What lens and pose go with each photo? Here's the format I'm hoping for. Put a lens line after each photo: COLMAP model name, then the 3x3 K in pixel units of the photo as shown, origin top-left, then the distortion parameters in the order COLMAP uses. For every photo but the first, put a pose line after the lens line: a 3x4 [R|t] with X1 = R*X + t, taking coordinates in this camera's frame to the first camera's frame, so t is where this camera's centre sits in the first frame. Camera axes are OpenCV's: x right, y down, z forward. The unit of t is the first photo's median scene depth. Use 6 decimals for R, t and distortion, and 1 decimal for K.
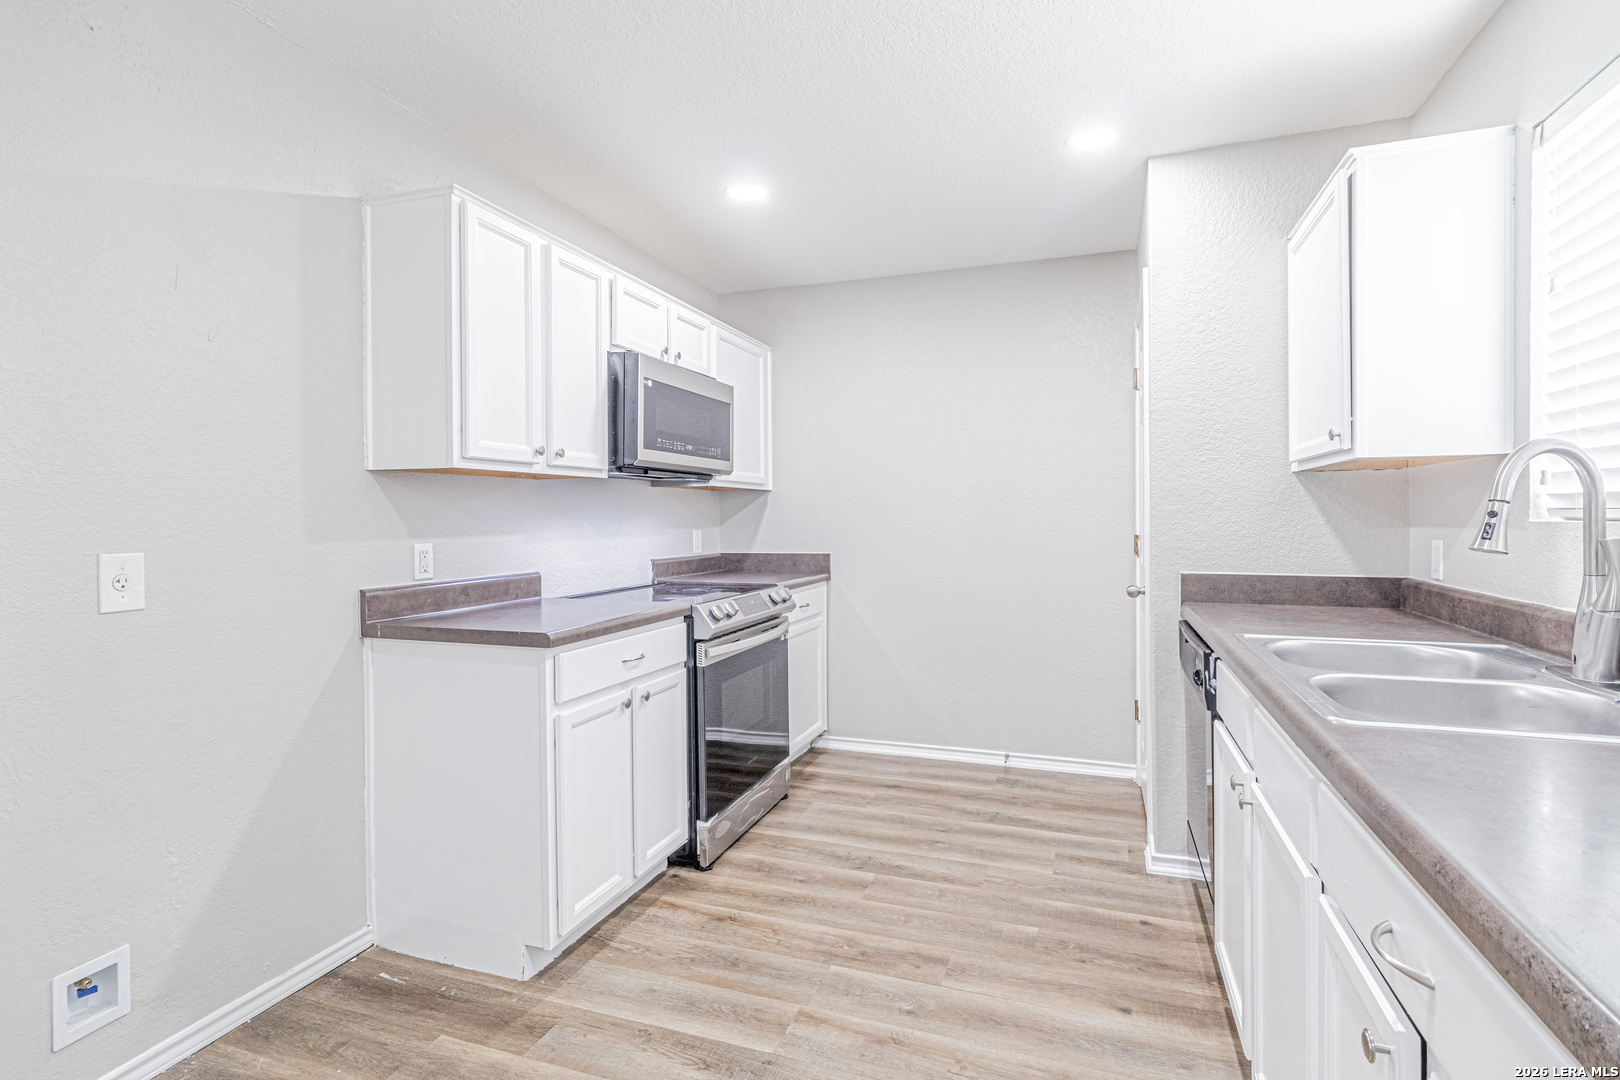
lens RADIAL K [[767.2, 0, 825.3], [0, 767.2, 524.5], [0, 0, 1]] dist [0.007423, -0.001134]
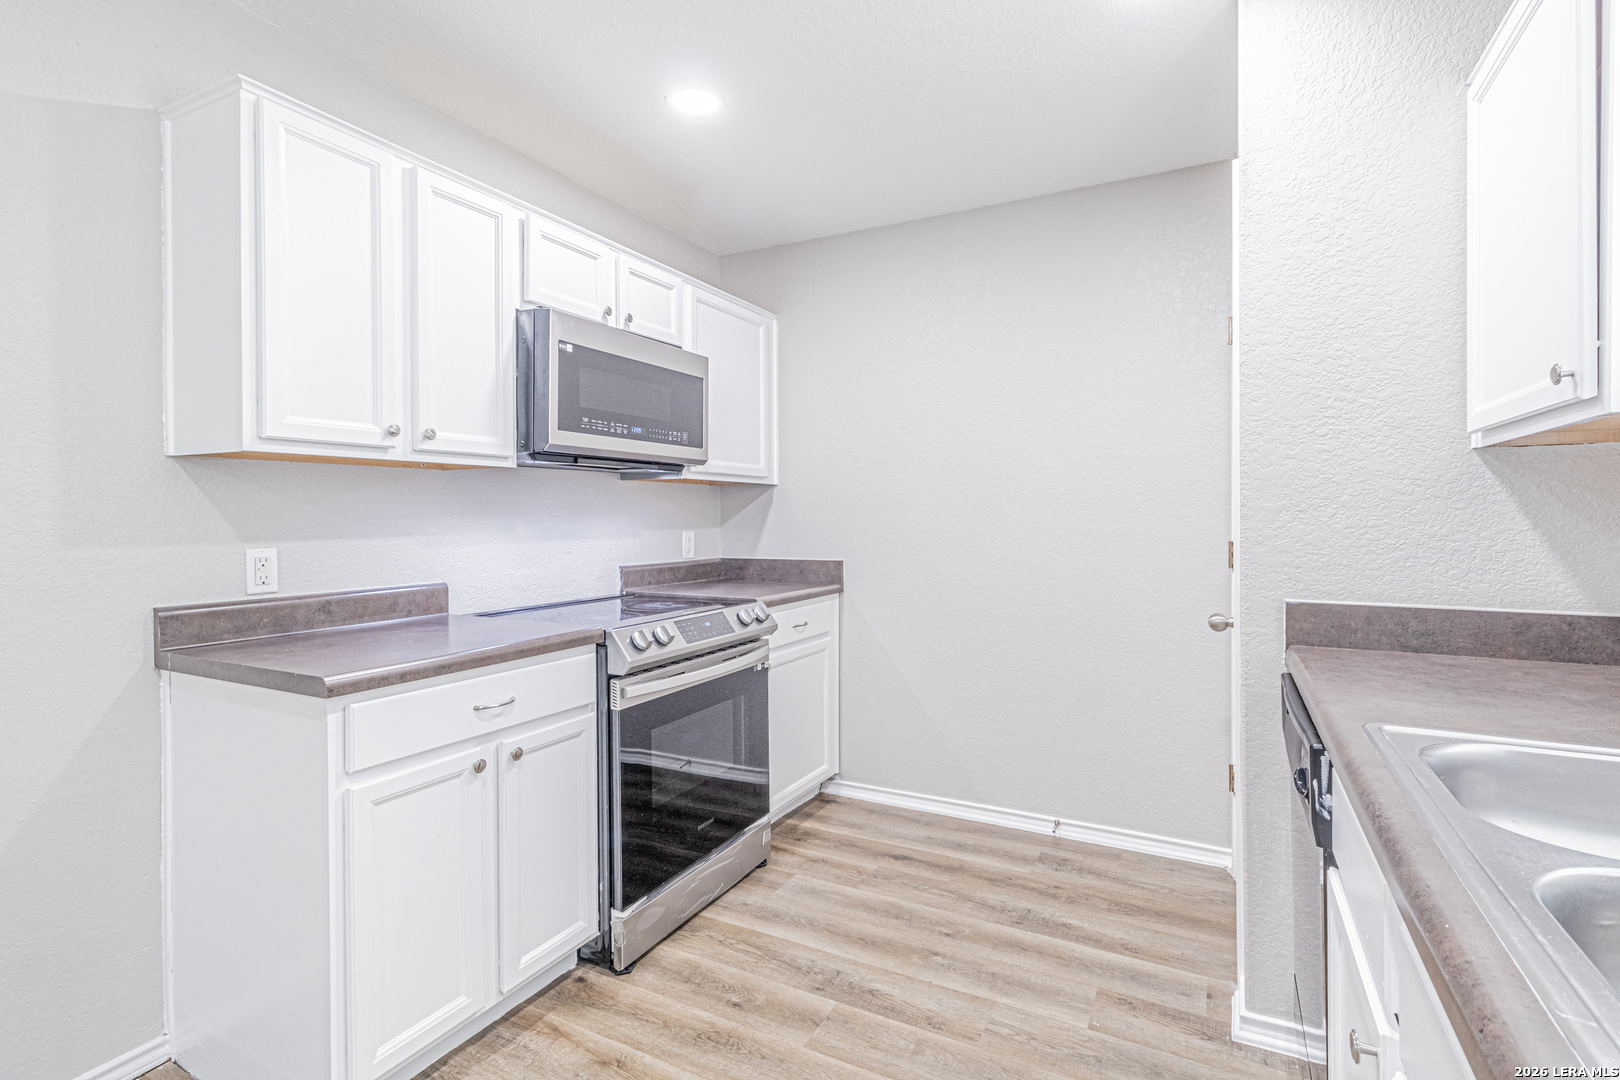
lens RADIAL K [[767.2, 0, 813.9], [0, 767.2, 523.7], [0, 0, 1]] dist [0.007423, -0.001134]
pose [[0.988914, 0.004131, -0.148429, 0.151747], [-0.004265, 0.999991, -0.000583, -0.002954], [0.148425, 0.001209, 0.988923, 0.268761]]
